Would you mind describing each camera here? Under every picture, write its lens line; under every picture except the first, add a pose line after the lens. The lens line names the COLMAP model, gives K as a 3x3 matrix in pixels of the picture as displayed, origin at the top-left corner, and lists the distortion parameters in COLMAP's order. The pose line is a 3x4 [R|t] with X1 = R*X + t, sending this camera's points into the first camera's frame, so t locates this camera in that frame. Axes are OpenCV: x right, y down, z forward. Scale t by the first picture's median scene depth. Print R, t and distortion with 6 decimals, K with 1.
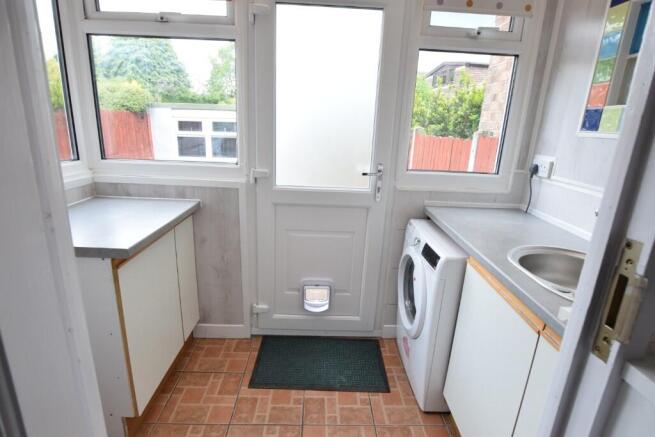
lens RADIAL K [[342.6, 0, 327.5], [0, 342.6, 218.5], [0, 0, 1]] dist [-0.004919, -0.000226]
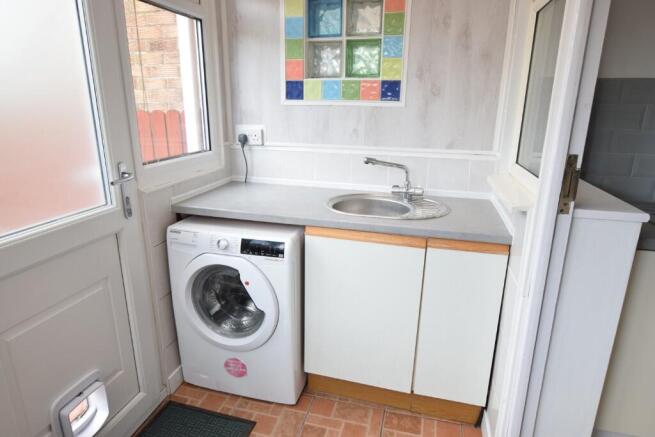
lens RADIAL K [[400.8, 0, 327.5], [0, 400.8, 218.5], [0, 0, 1]] dist [0.004839, 0.000470]
pose [[0.284159, -0.311925, 0.906618, -0.492061], [0.267656, 0.933813, 0.237391, -0.141888], [-0.920660, 0.175204, 0.348840, 0.398939]]
